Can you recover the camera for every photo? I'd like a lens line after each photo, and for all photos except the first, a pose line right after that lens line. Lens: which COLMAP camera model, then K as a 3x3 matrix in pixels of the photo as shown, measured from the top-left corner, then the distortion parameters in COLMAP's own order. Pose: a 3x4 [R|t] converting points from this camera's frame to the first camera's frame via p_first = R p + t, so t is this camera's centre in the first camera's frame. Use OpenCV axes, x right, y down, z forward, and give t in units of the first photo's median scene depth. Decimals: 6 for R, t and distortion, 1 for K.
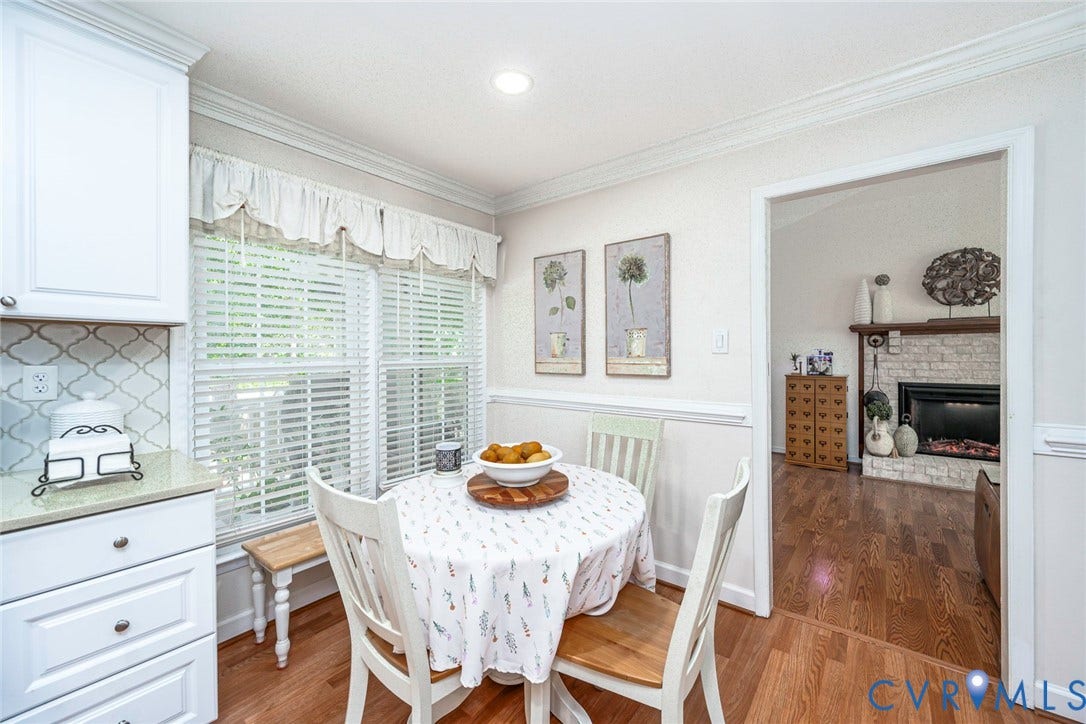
lens RADIAL K [[424.6, 0, 547.8], [0, 424.6, 352.2], [0, 0, 1]] dist [-0.000910, -0.000738]
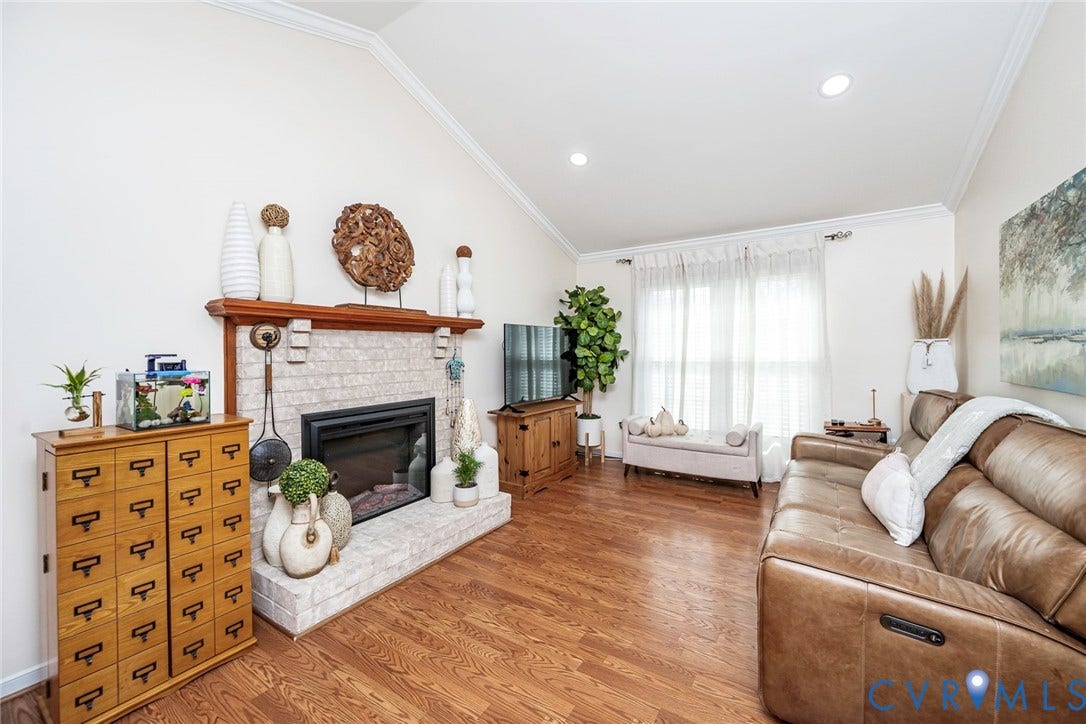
lens RADIAL K [[424.6, 0, 552.8], [0, 424.6, 355.9], [0, 0, 1]] dist [-0.000910, -0.000738]
pose [[-0.113348, -0.002803, 0.993551, 0.290779], [0.008441, 0.999957, 0.003784, -0.004507], [-0.993519, 0.008815, -0.113320, 0.852108]]
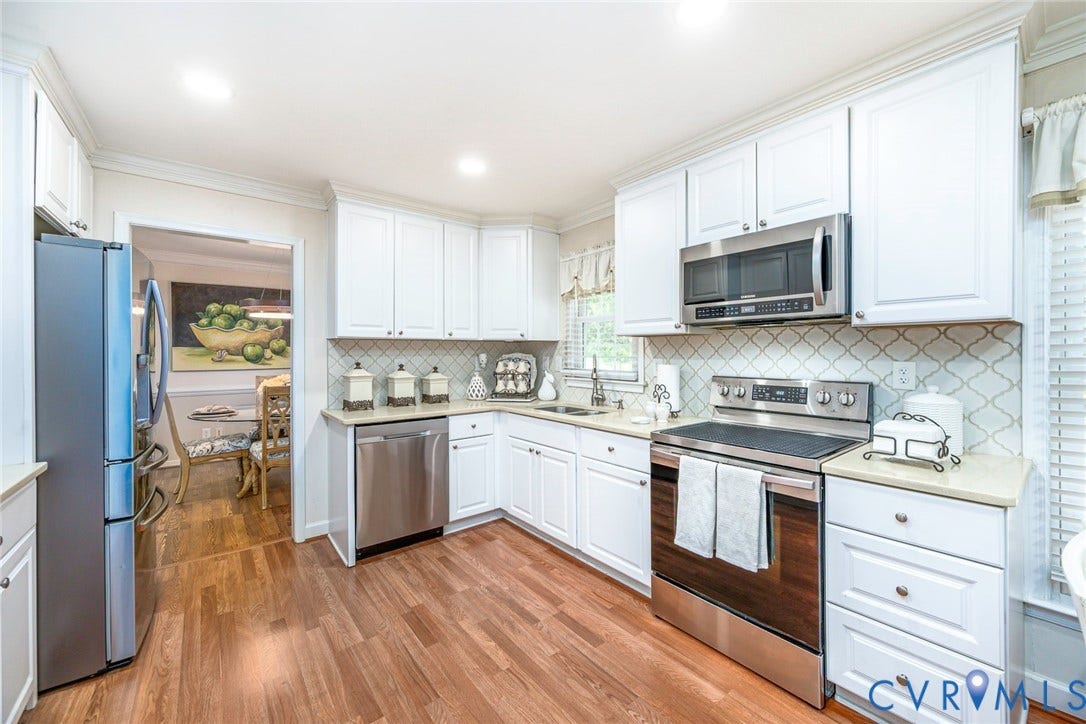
lens RADIAL K [[424.6, 0, 564.4], [0, 424.6, 356.3], [0, 0, 1]] dist [-0.000910, -0.000738]
pose [[-0.192644, 0.013554, -0.981175, 0.082420], [0.001644, 0.999908, 0.013489, -0.000708], [0.981267, 0.000985, -0.192648, 0.095850]]
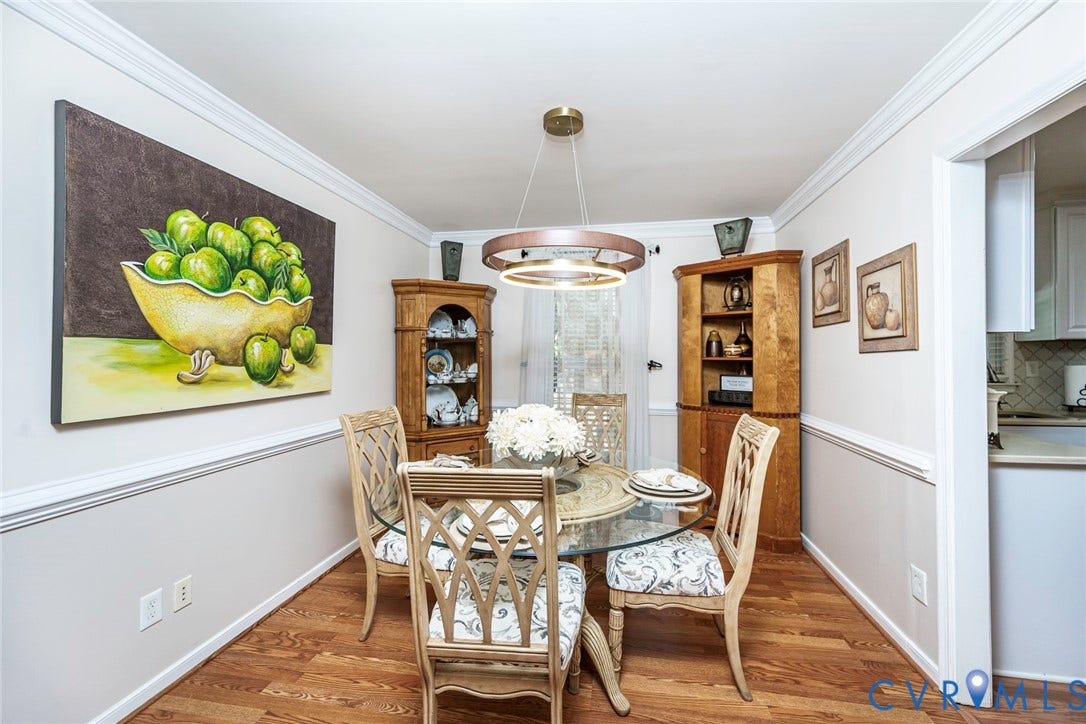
lens RADIAL K [[424.6, 0, 546.2], [0, 424.6, 354.4], [0, 0, 1]] dist [-0.000910, -0.000738]
pose [[0.495047, -0.004183, -0.868856, -0.416691], [0.001796, 0.999991, -0.003791, 0.002989], [0.868864, 0.000316, 0.495051, -1.084115]]
